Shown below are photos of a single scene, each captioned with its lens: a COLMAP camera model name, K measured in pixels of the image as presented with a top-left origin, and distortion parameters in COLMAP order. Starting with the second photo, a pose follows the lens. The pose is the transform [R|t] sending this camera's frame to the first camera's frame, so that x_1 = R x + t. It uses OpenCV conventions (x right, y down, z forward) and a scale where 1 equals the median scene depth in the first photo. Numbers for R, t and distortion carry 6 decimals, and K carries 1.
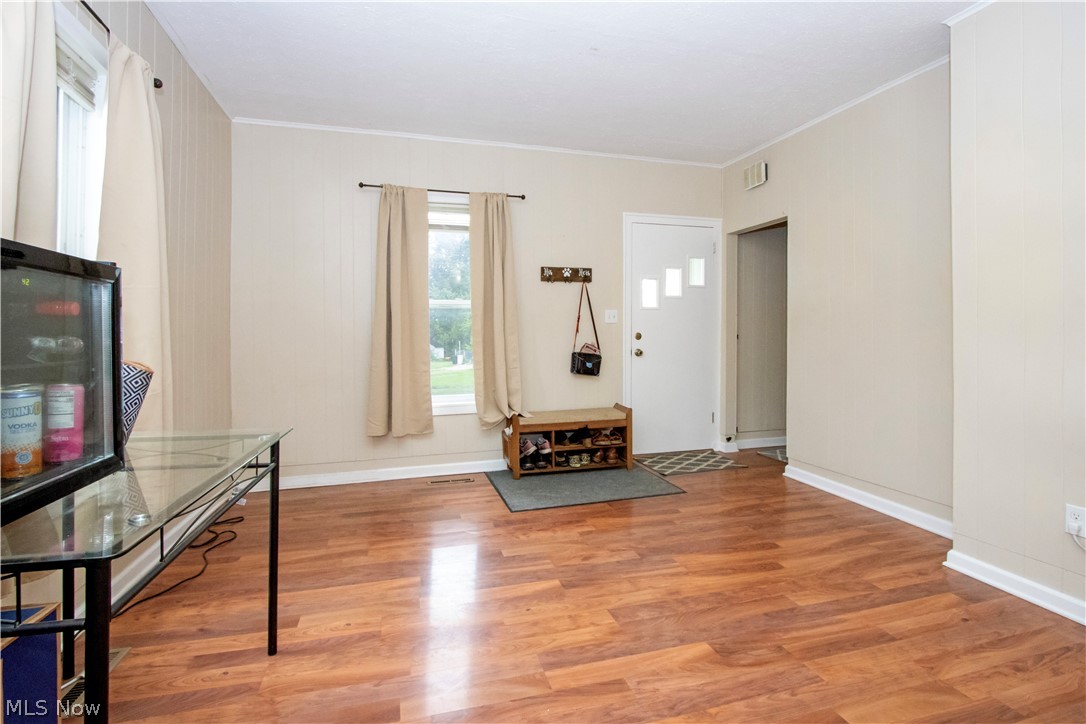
lens RADIAL K [[501.5, 0, 534.9], [0, 501.5, 352.8], [0, 0, 1]] dist [-0.022467, 0.004589]
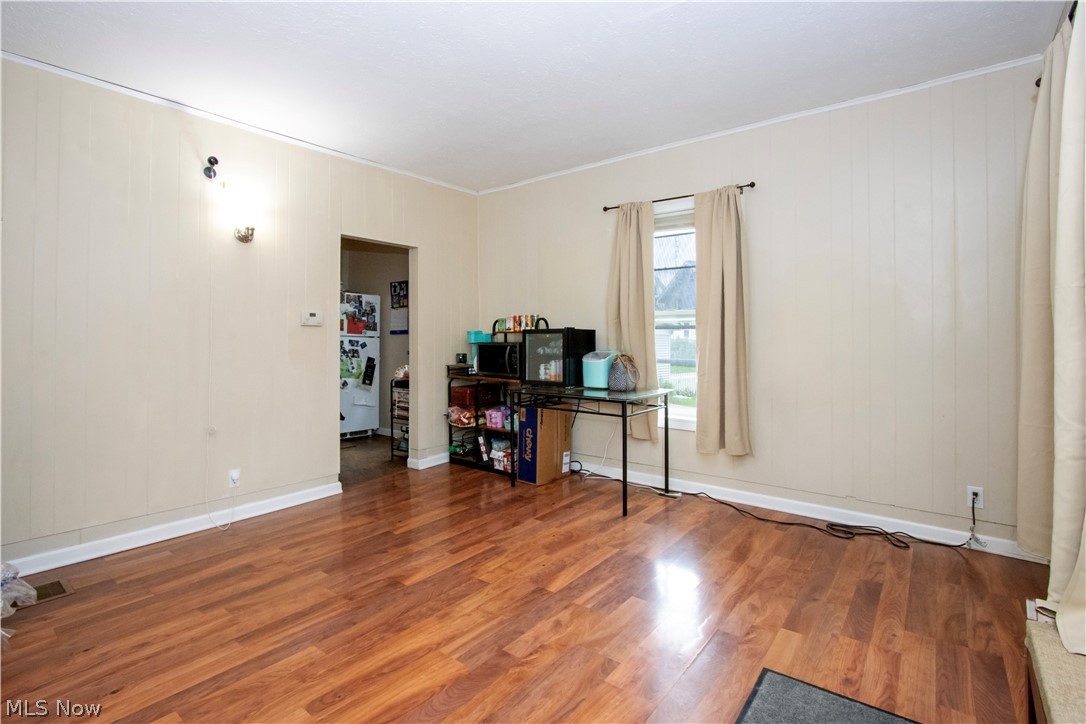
lens RADIAL K [[501.5, 0, 534.9], [0, 501.5, 352.8], [0, 0, 1]] dist [-0.022467, 0.004589]
pose [[-0.806077, 0.014056, -0.591644, 0.734985], [-0.018188, 0.998657, 0.048506, -0.085395], [0.591531, 0.049860, -0.804739, 1.942122]]
